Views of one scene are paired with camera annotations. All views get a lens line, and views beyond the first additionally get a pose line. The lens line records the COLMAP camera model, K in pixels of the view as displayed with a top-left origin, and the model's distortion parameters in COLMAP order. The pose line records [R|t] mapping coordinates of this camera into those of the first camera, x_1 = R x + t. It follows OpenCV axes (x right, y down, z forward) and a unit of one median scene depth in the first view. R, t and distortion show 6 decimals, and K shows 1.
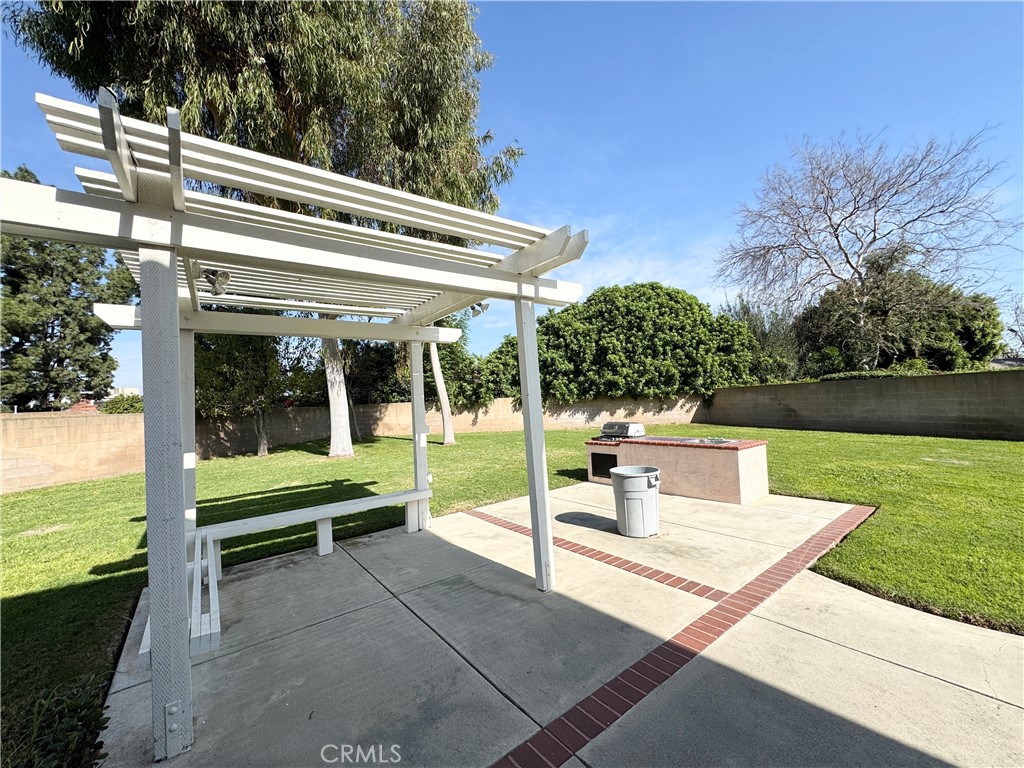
lens RADIAL K [[408.1, 0, 510.6], [0, 408.1, 384.0], [0, 0, 1]] dist [-0.005547, 0.000495]
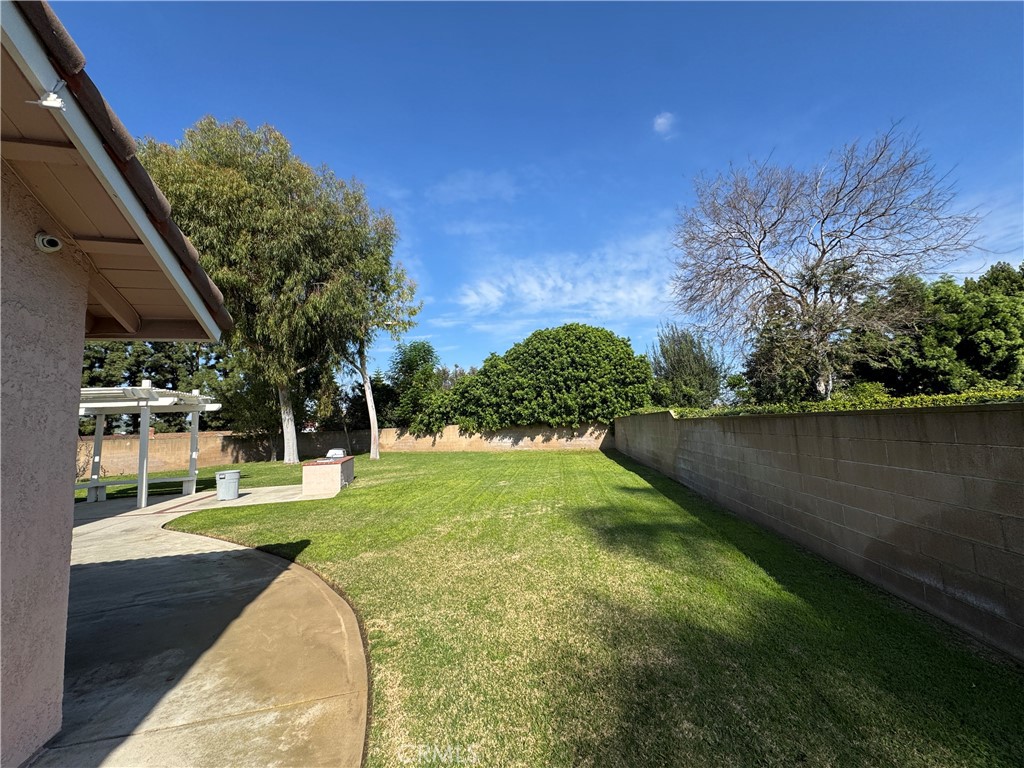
lens RADIAL K [[408.1, 0, 510.6], [0, 408.1, 384.0], [0, 0, 1]] dist [-0.005547, 0.000495]
pose [[0.918387, -0.034825, -0.394148, 0.674990], [0.018932, 0.998846, -0.044141, -0.036621], [0.395231, 0.033077, 0.917986, -0.119267]]
